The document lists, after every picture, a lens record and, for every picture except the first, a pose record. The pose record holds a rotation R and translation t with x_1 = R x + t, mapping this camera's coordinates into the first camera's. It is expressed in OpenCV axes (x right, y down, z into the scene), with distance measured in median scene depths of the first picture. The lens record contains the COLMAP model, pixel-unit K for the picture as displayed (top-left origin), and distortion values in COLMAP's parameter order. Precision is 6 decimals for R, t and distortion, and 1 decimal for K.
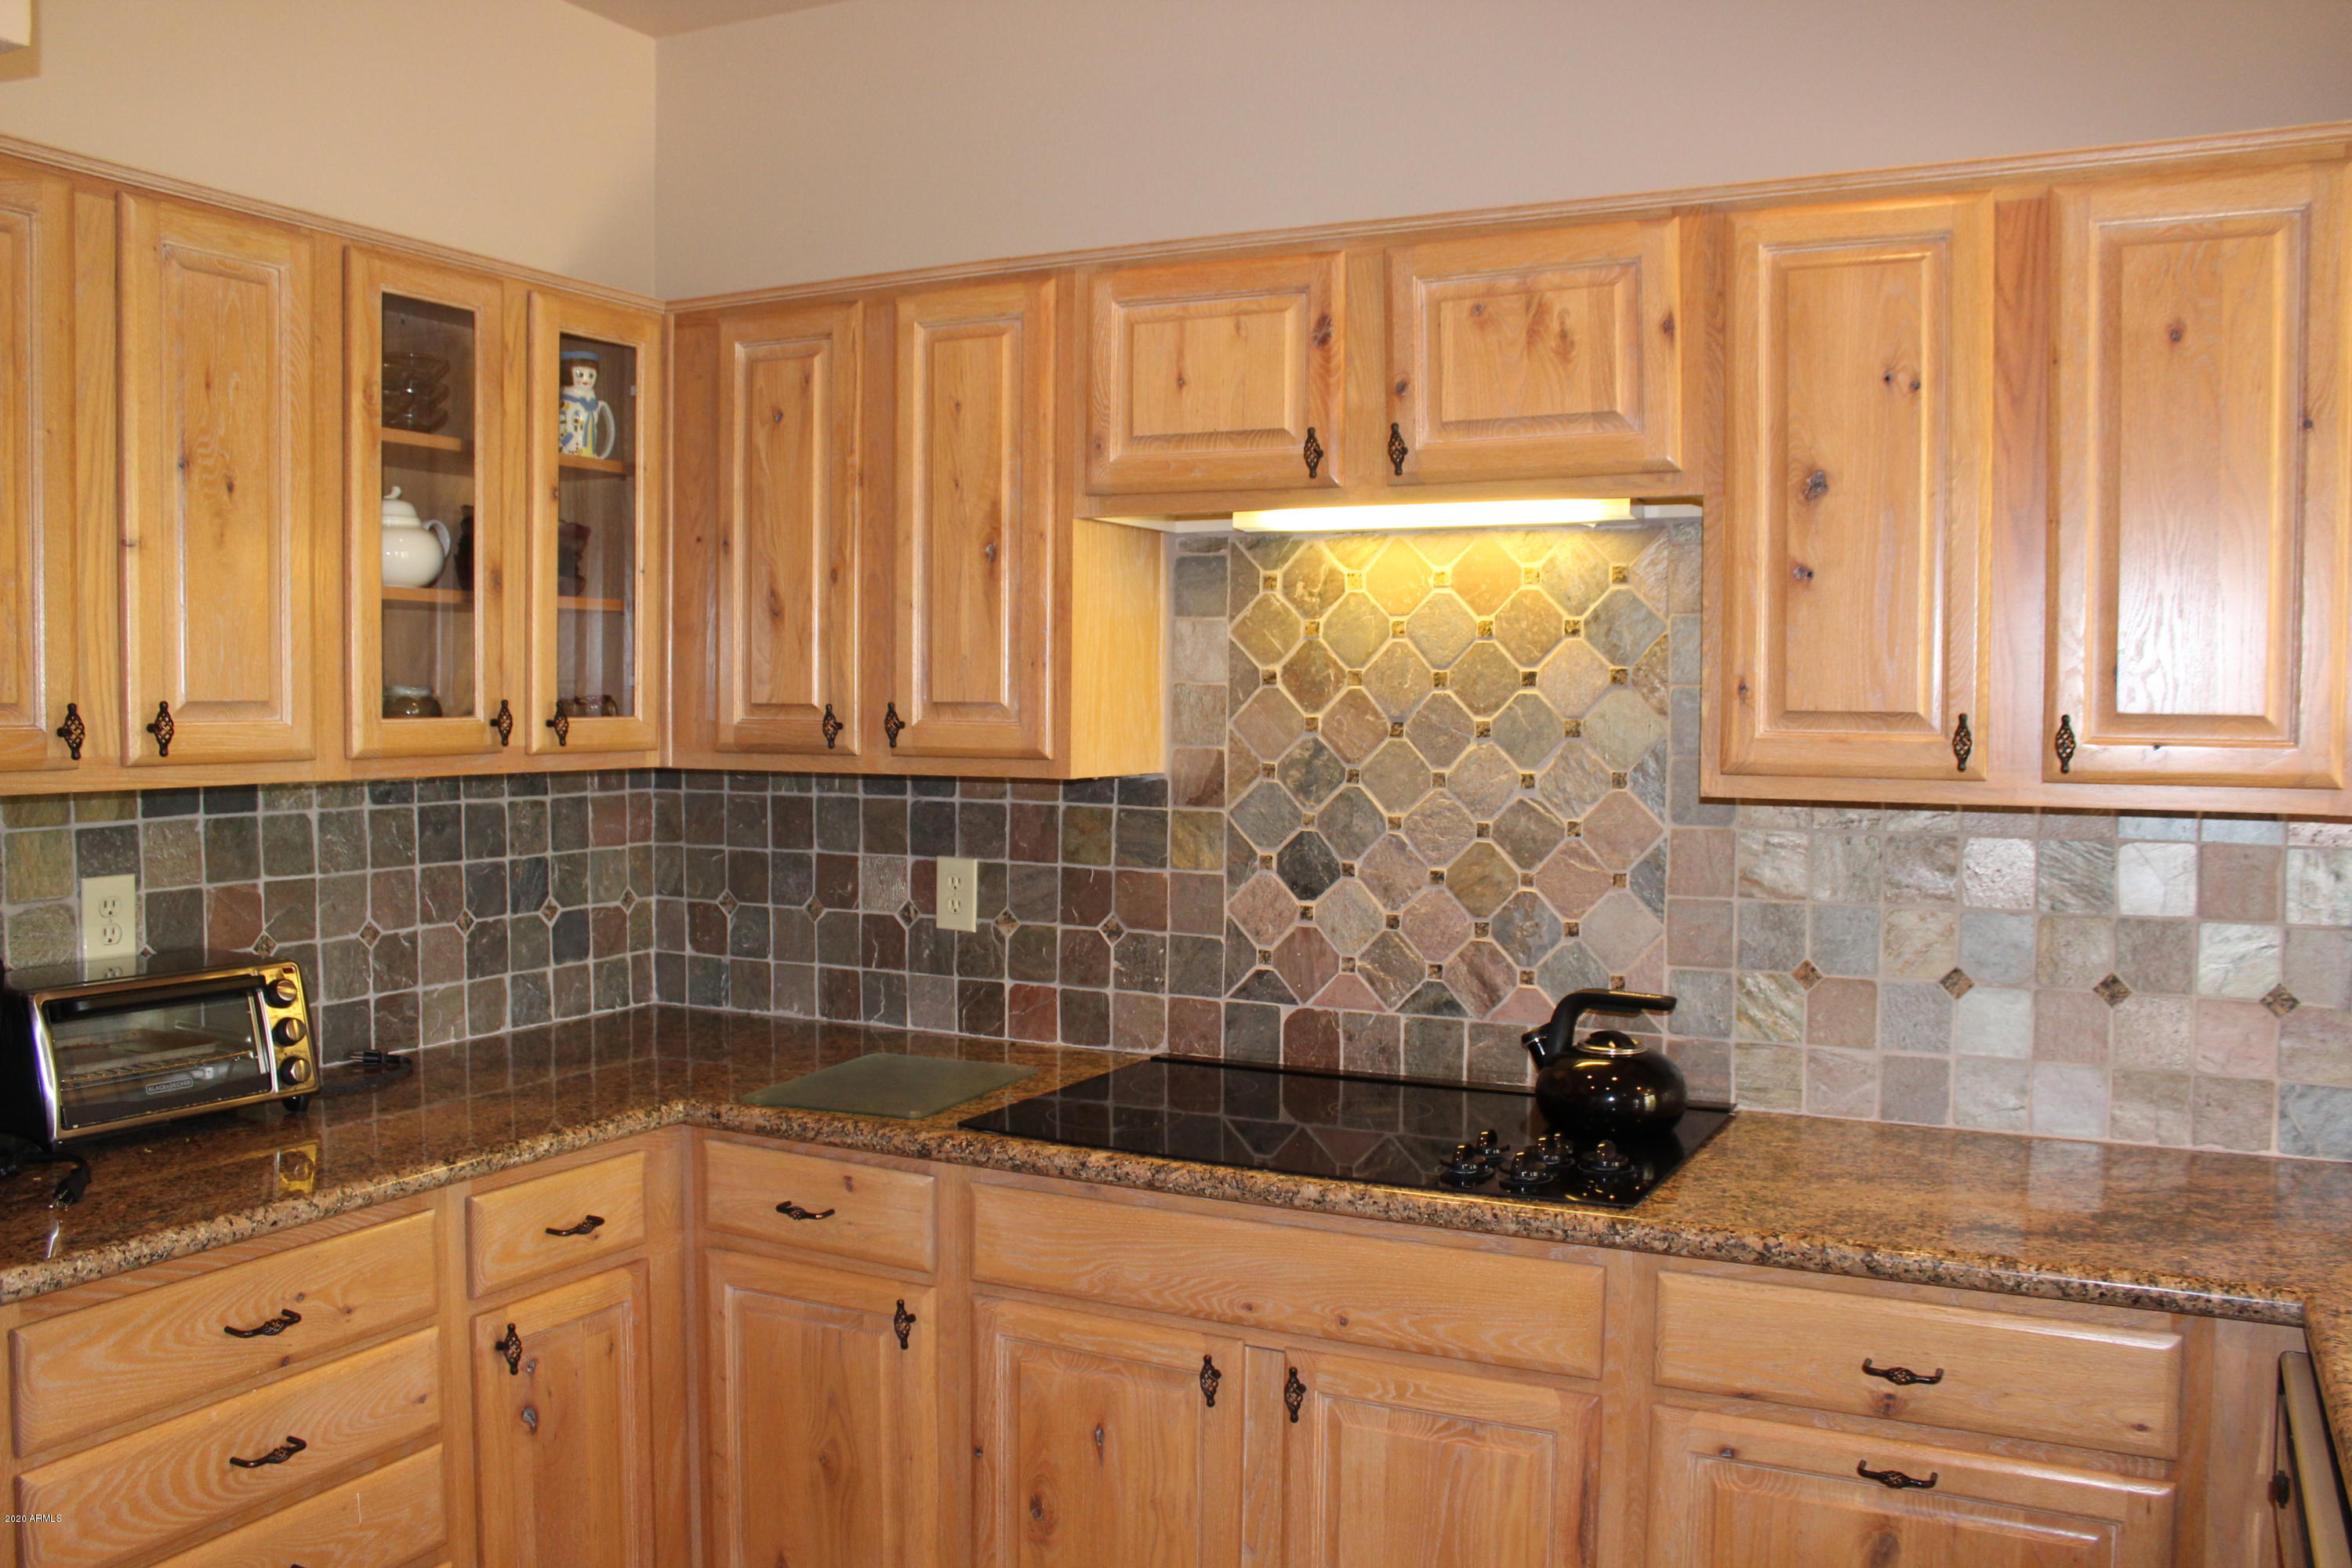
lens RADIAL K [[1985.7, 0, 1176.0], [0, 1985.7, 784.0], [0, 0, 1]] dist [-0.161652, 0.153543]
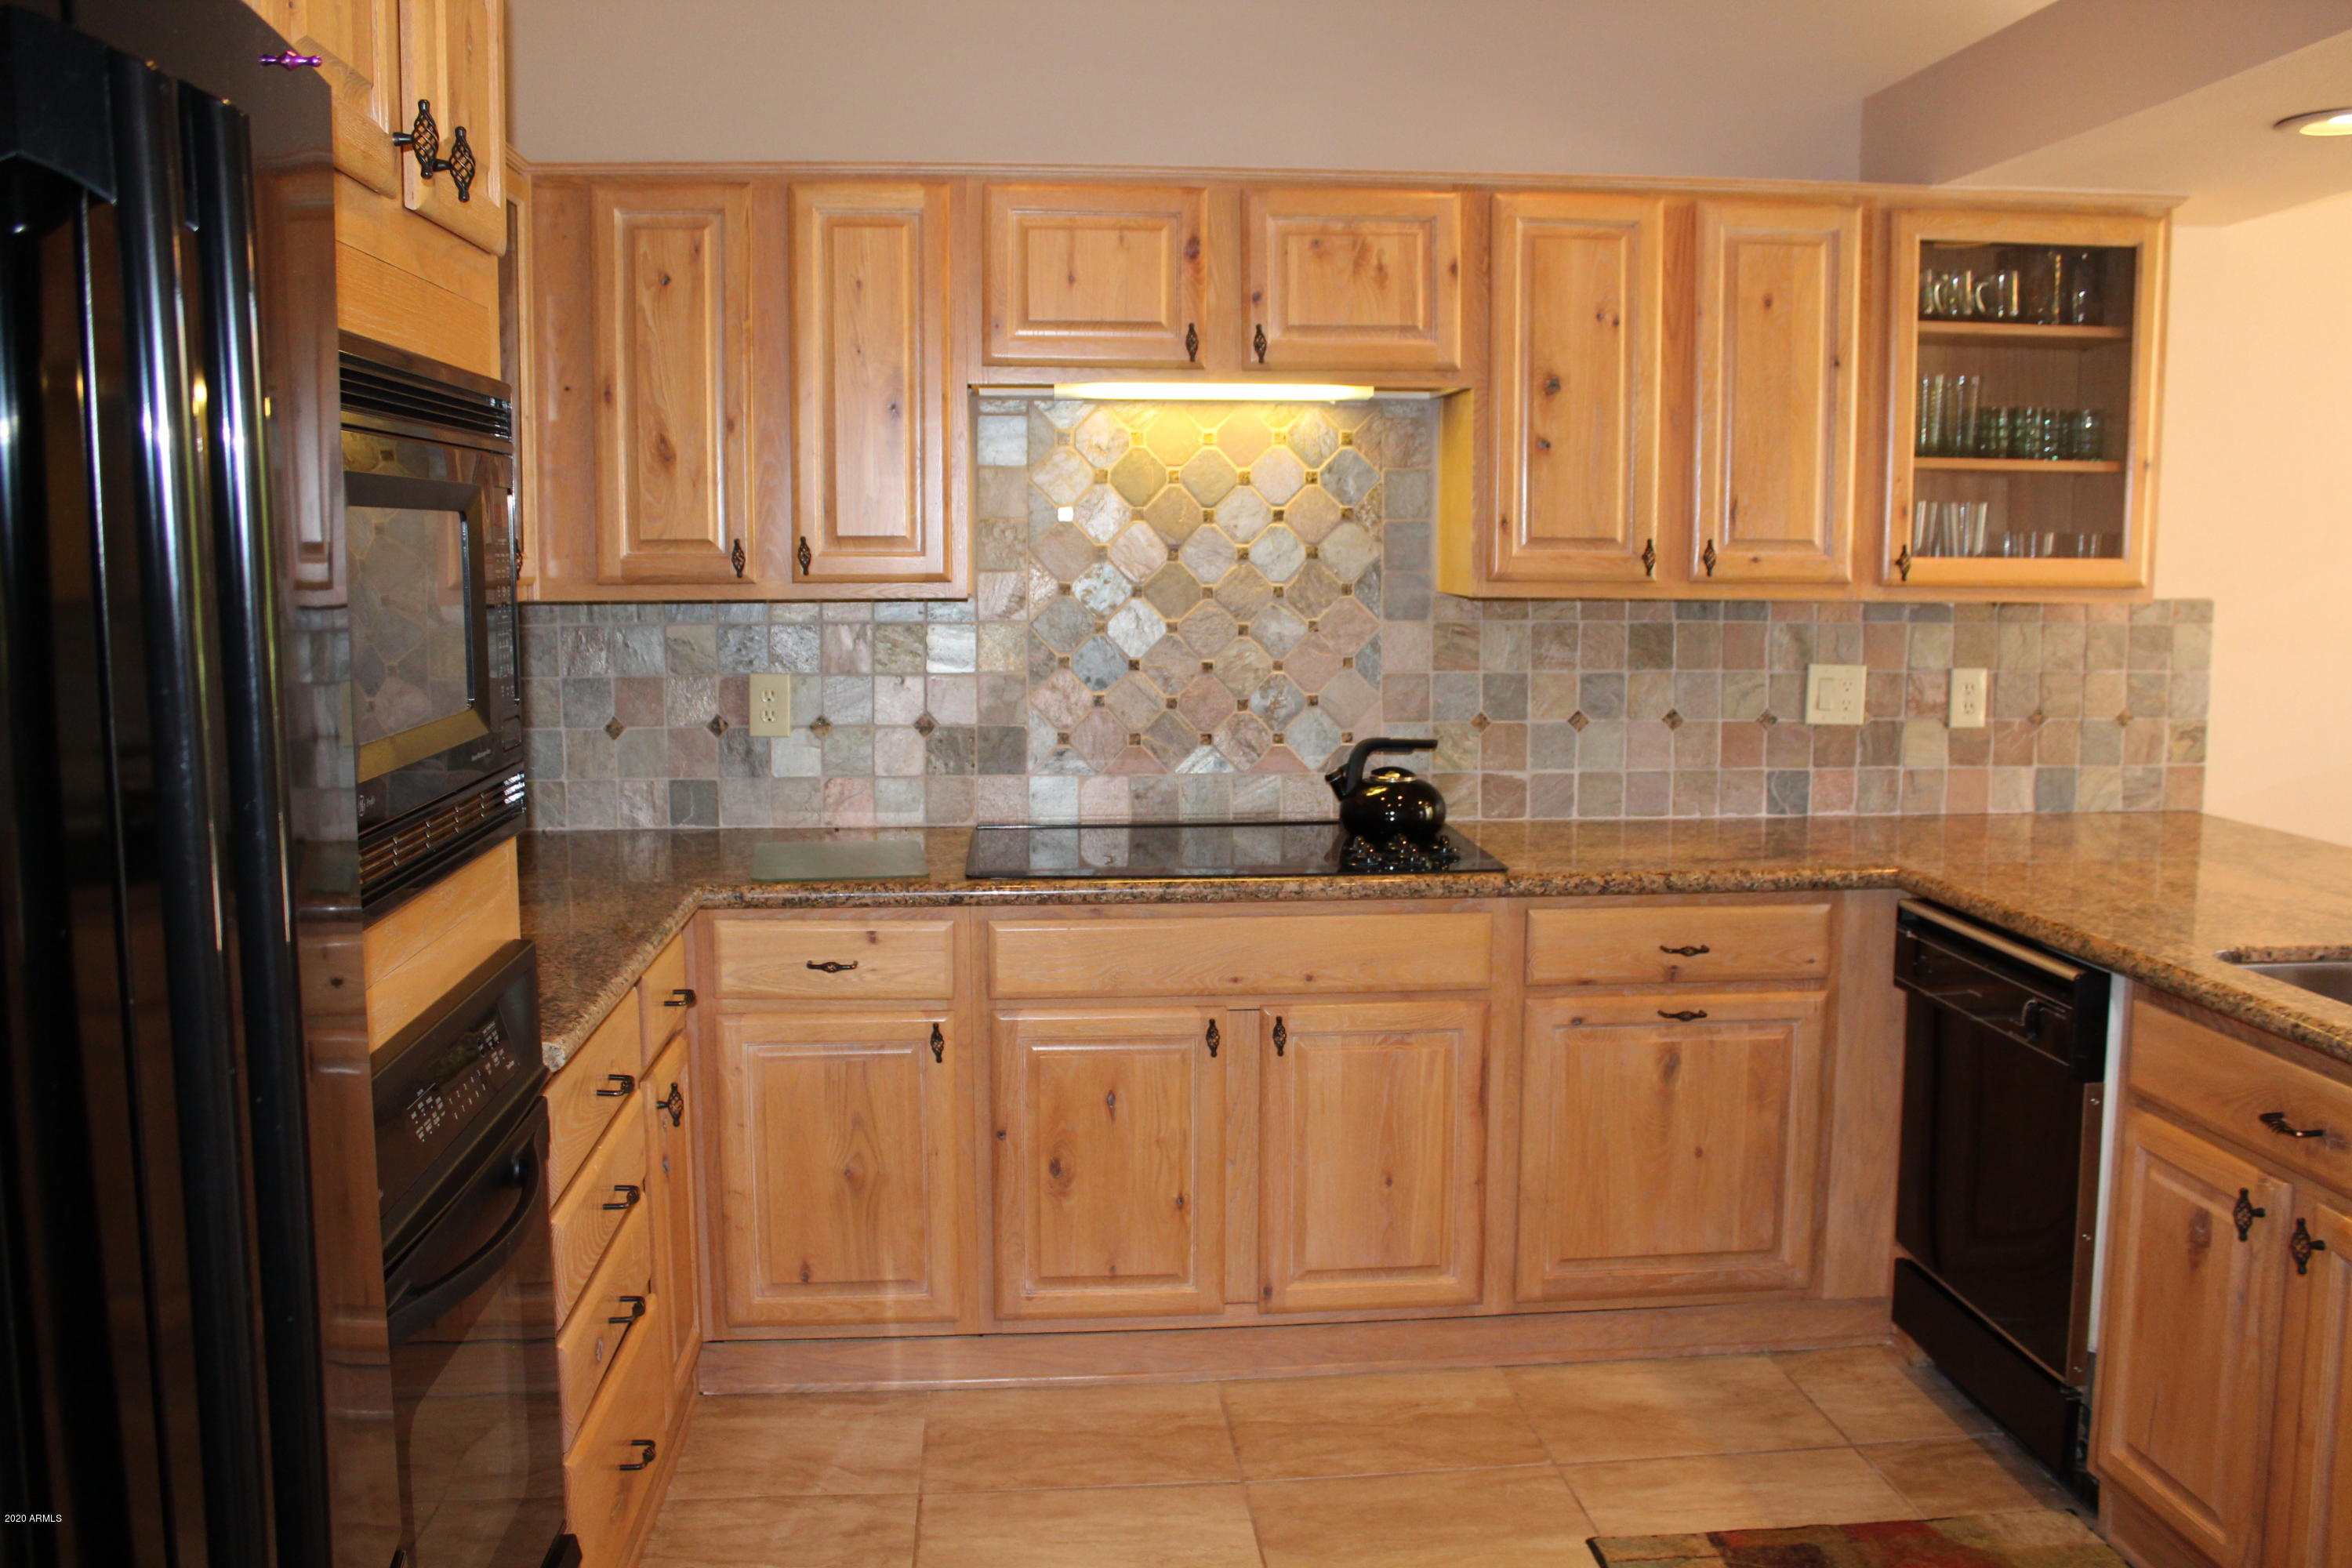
lens RADIAL K [[1985.7, 0, 1176.0], [0, 1985.7, 784.0], [0, 0, 1]] dist [-0.161652, 0.153543]
pose [[0.847807, -0.070428, 0.525608, -0.666056], [0.028014, 0.995706, 0.088233, 0.008658], [-0.529565, -0.060080, 0.846139, -0.122409]]
